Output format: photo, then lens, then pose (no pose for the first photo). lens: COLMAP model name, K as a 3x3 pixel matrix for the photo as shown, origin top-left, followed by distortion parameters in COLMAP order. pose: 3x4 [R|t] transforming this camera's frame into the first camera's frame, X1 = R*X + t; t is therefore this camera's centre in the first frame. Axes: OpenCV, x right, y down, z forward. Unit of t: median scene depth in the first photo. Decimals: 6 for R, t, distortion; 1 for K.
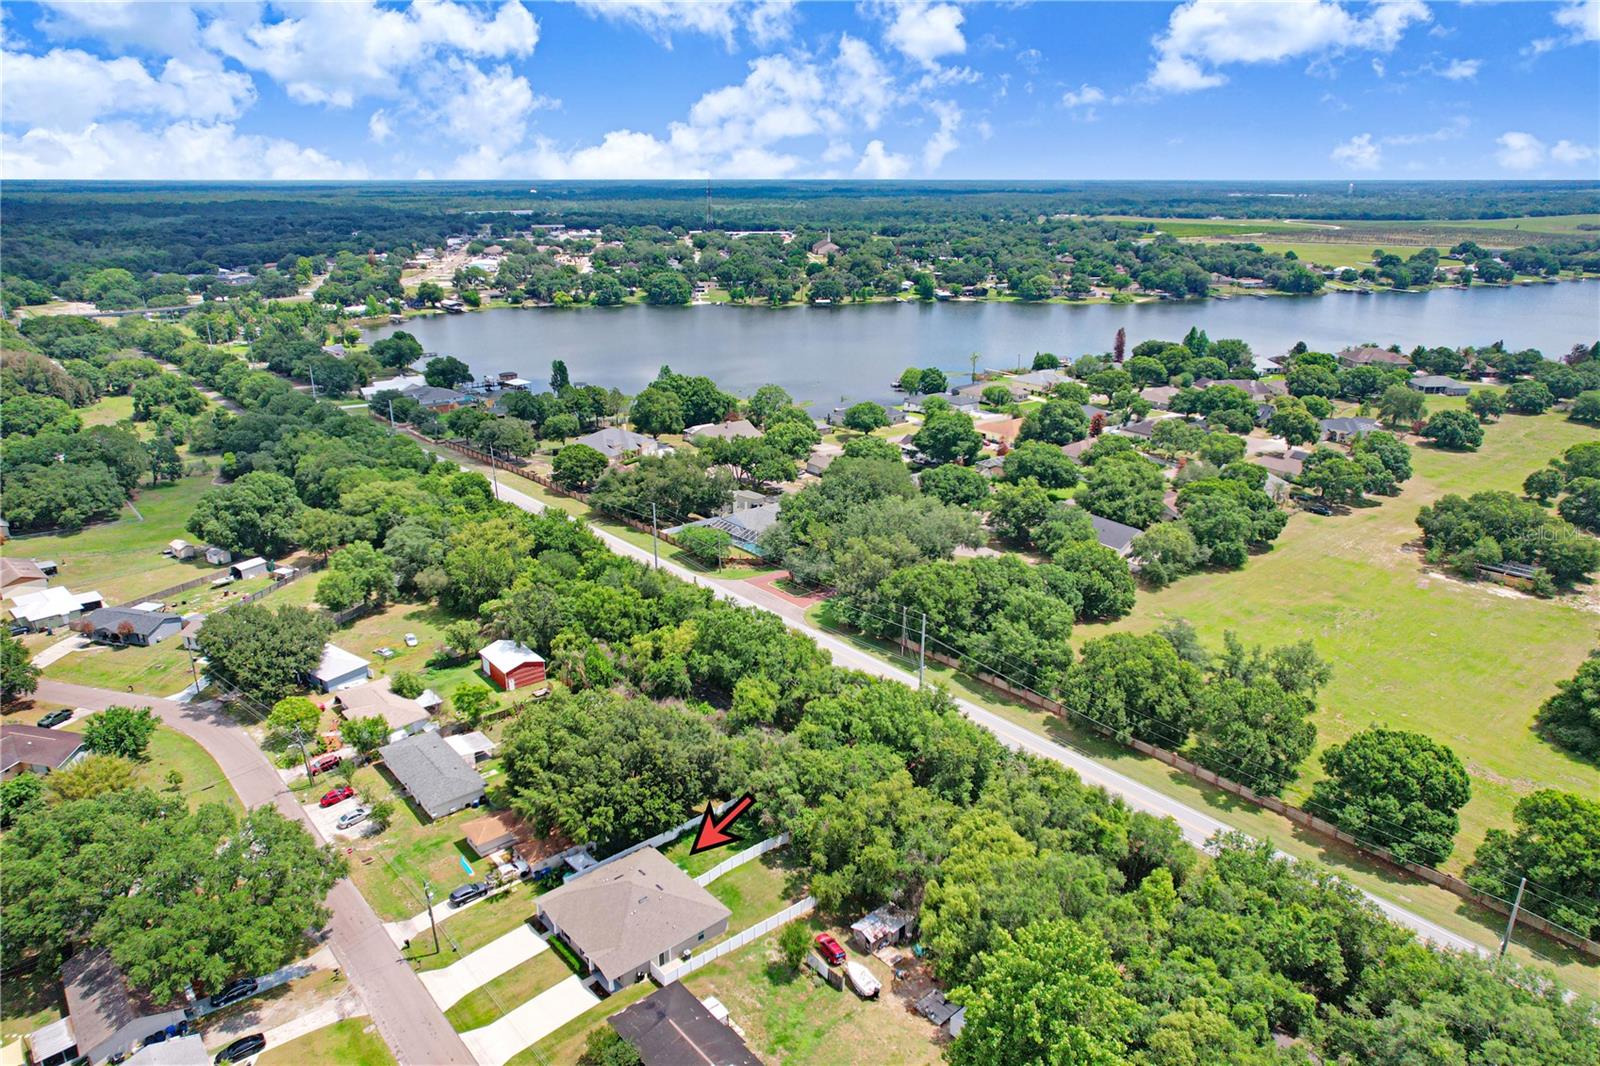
lens RADIAL K [[999.5, 0, 789.7], [0, 999.5, 532.4], [0, 0, 1]] dist [-0.059360, 0.055493]
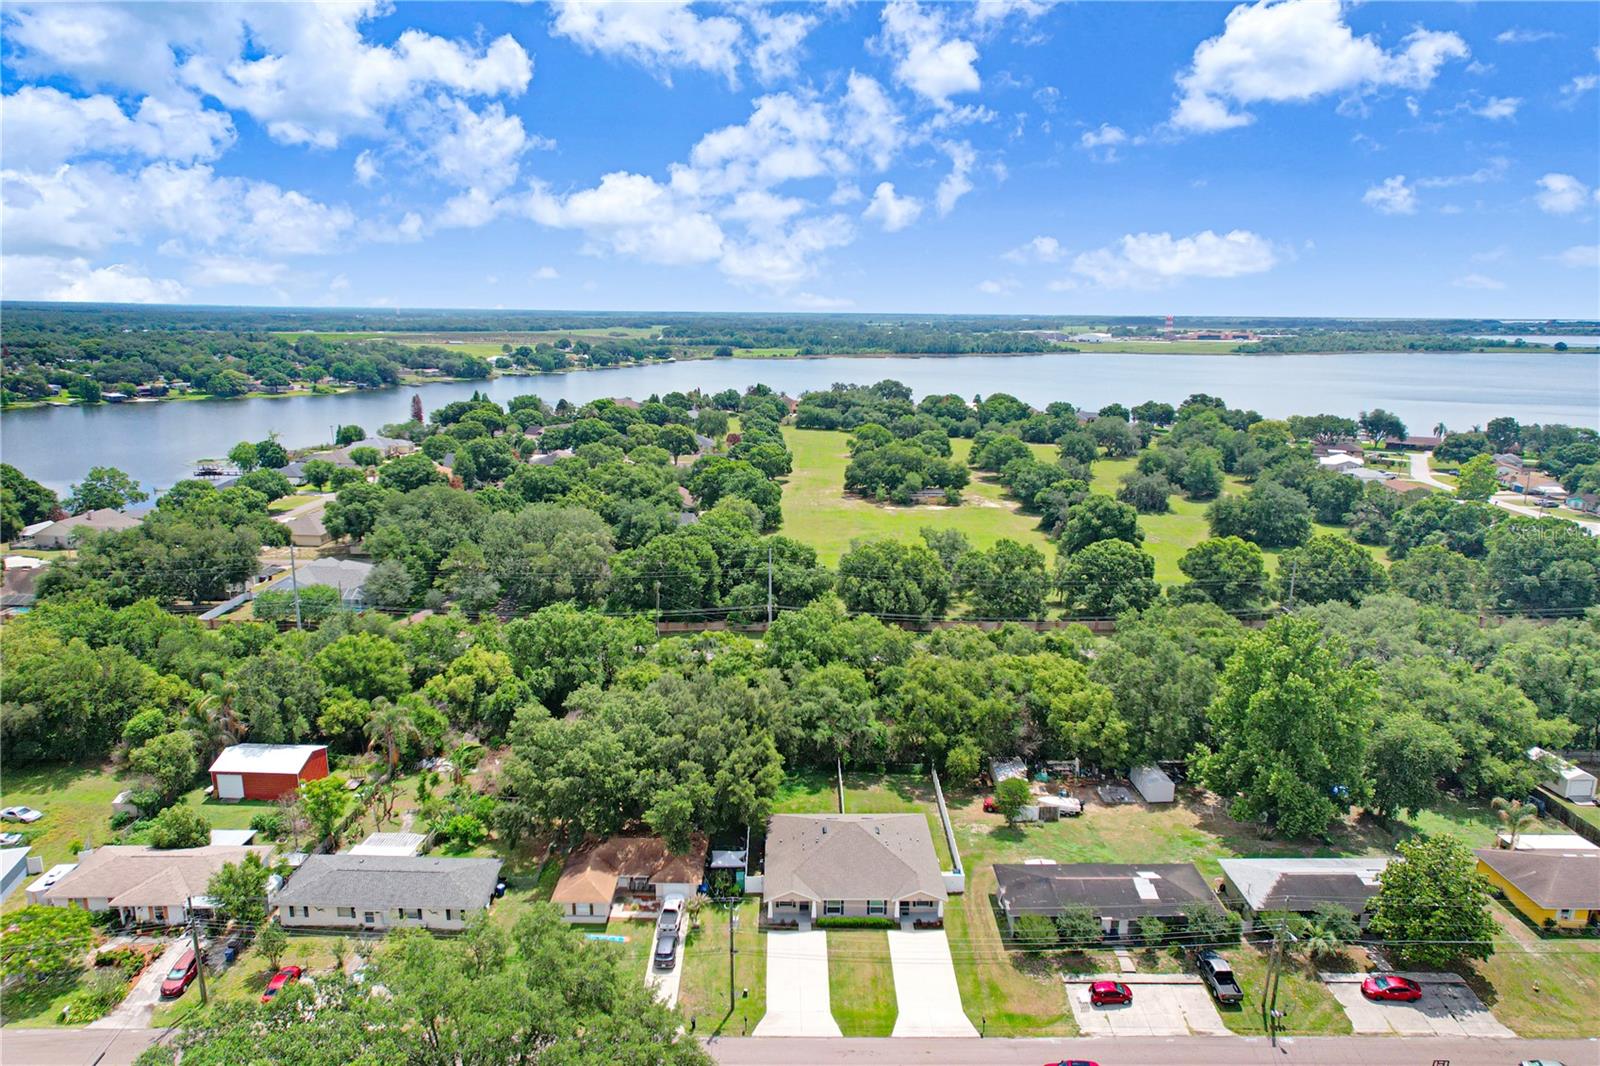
lens RADIAL K [[1040.0, 0, 817.6], [0, 1040.0, 534.5], [0, 0, 1]] dist [-0.026288, 0.002264]
pose [[0.654318, -0.162130, 0.738635, -0.445528], [0.246779, 0.969054, -0.005902, 0.064629], [-0.714820, 0.186142, 0.674079, 0.216581]]
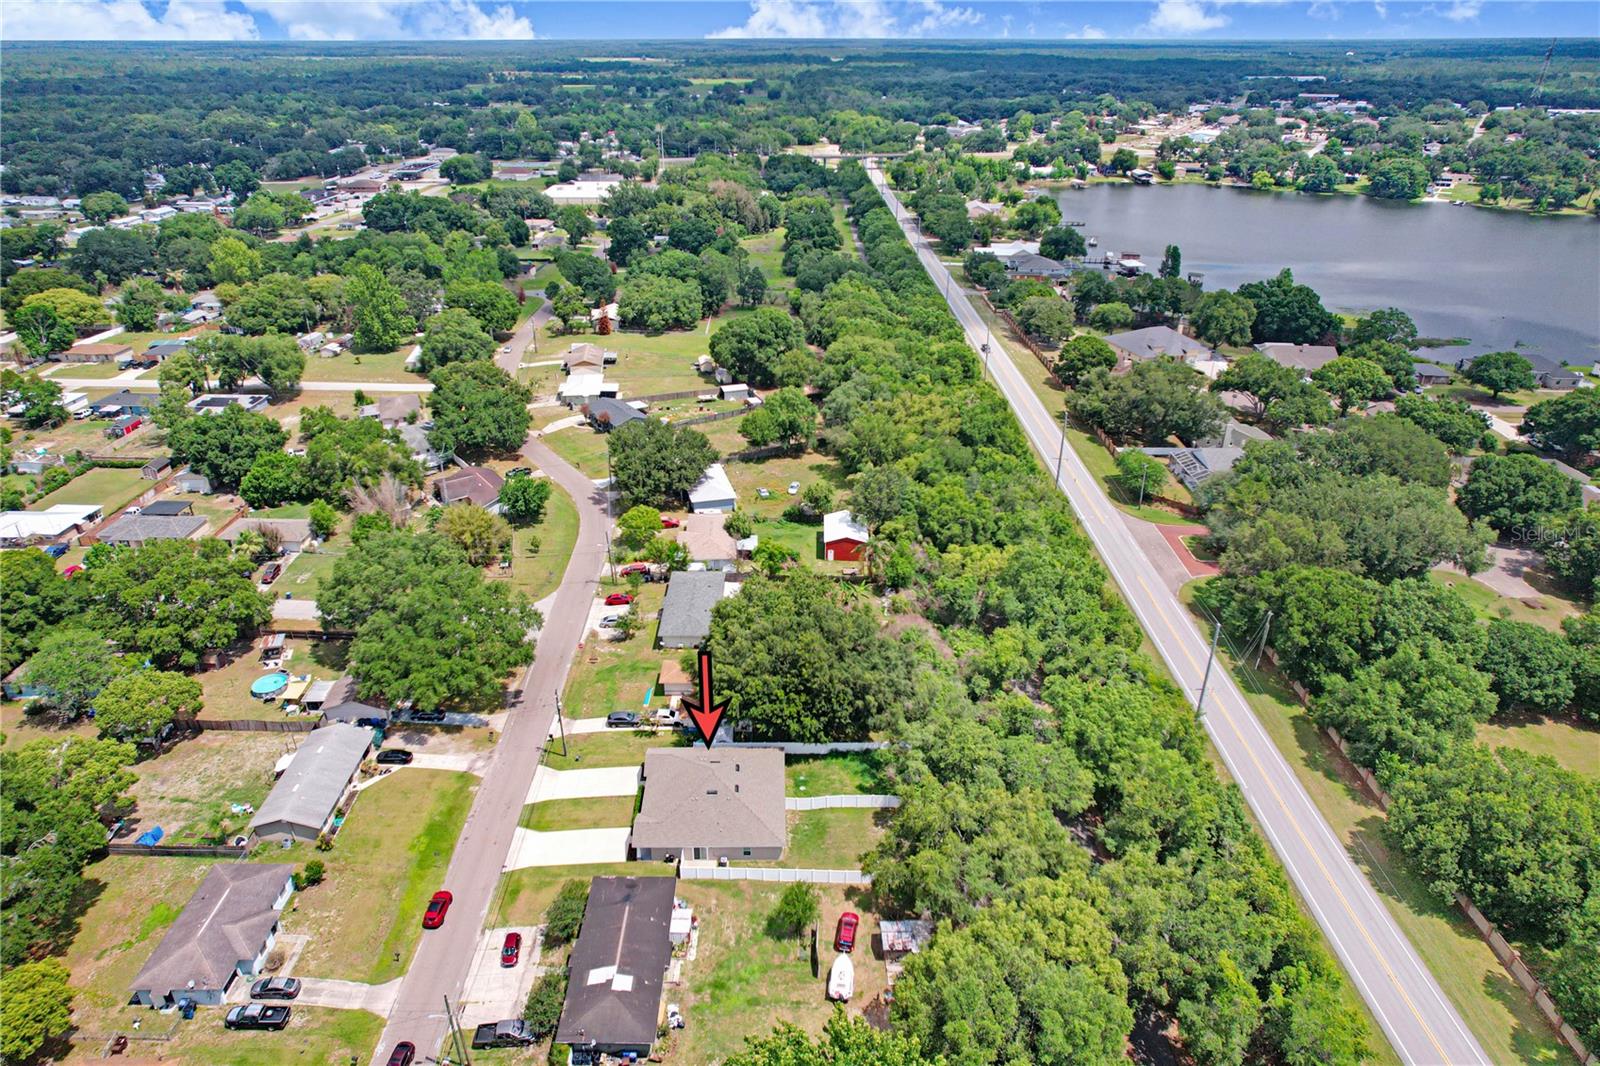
lens RADIAL K [[992.1, 0, 818.8], [0, 992.1, 551.5], [0, 0, 1]] dist [-0.055275, 0.053237]
pose [[0.772869, 0.295078, -0.561784, 0.232796], [-0.214126, 0.954653, 0.206852, -0.047460], [0.597347, -0.039577, 0.801006, 0.158412]]
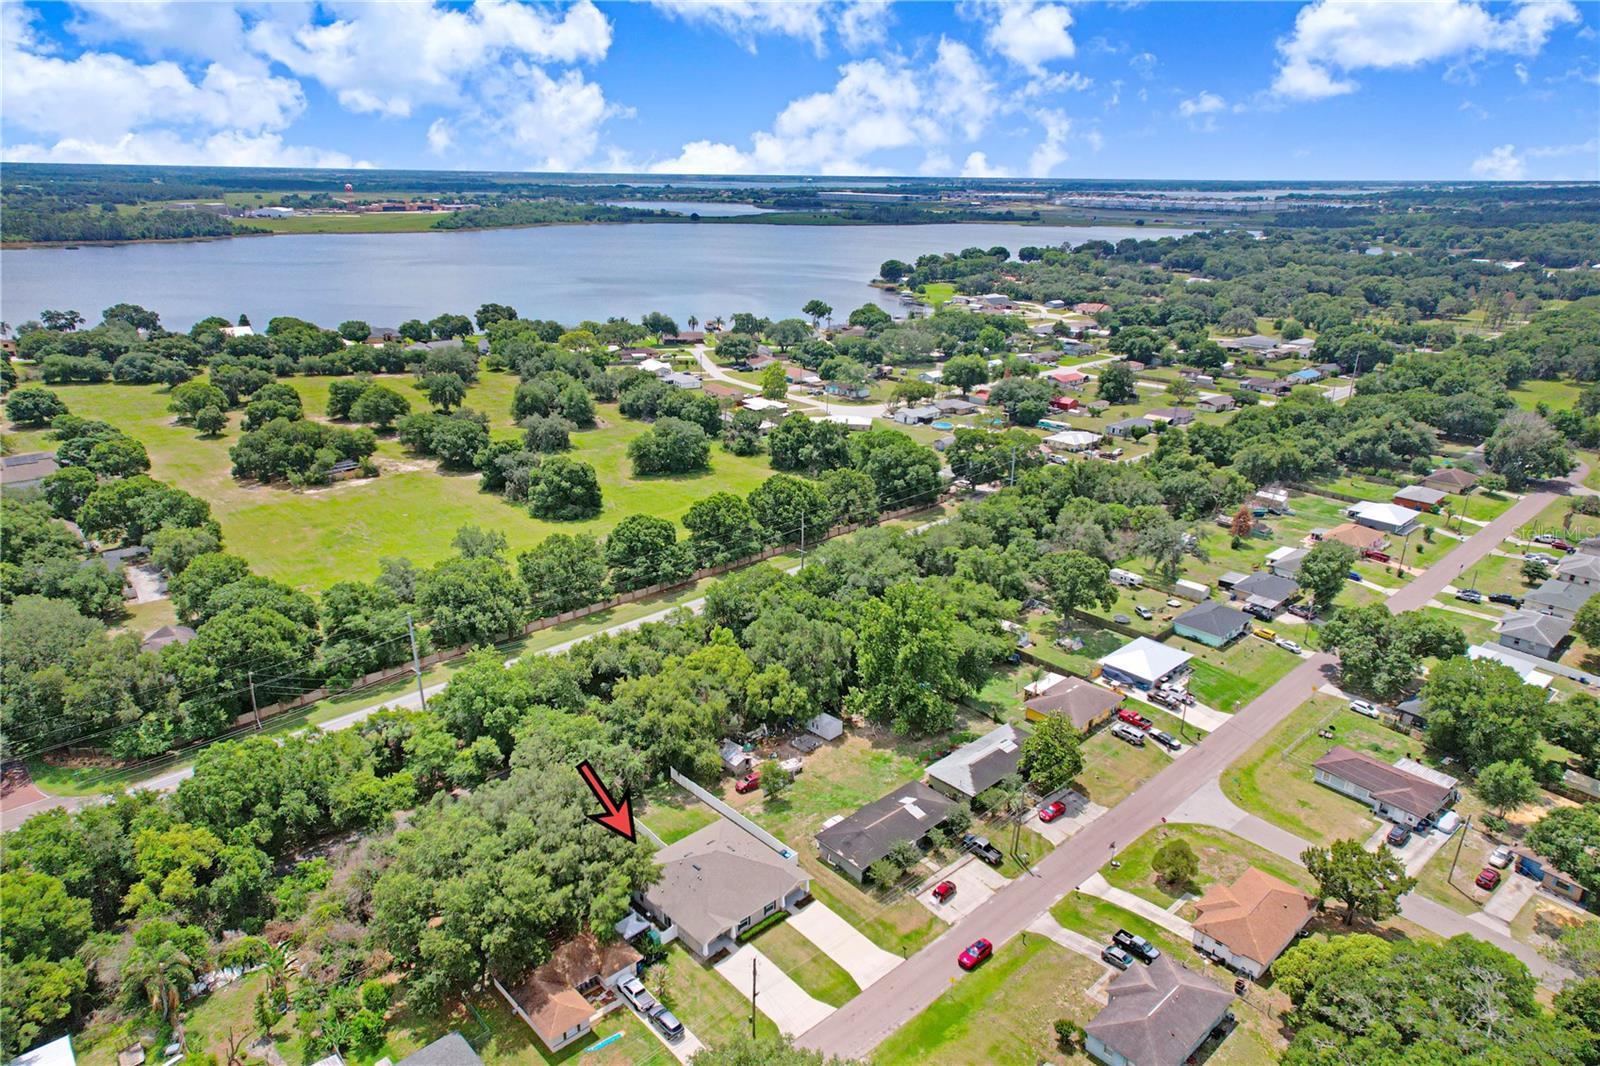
lens RADIAL K [[999.5, 0, 789.7], [0, 999.5, 532.4], [0, 0, 1]] dist [-0.059360, 0.055493]
pose [[-0.025147, -0.343784, 0.938712, -0.572581], [0.317275, 0.887718, 0.333607, -0.146407], [-0.948000, 0.306219, 0.086750, 0.415551]]
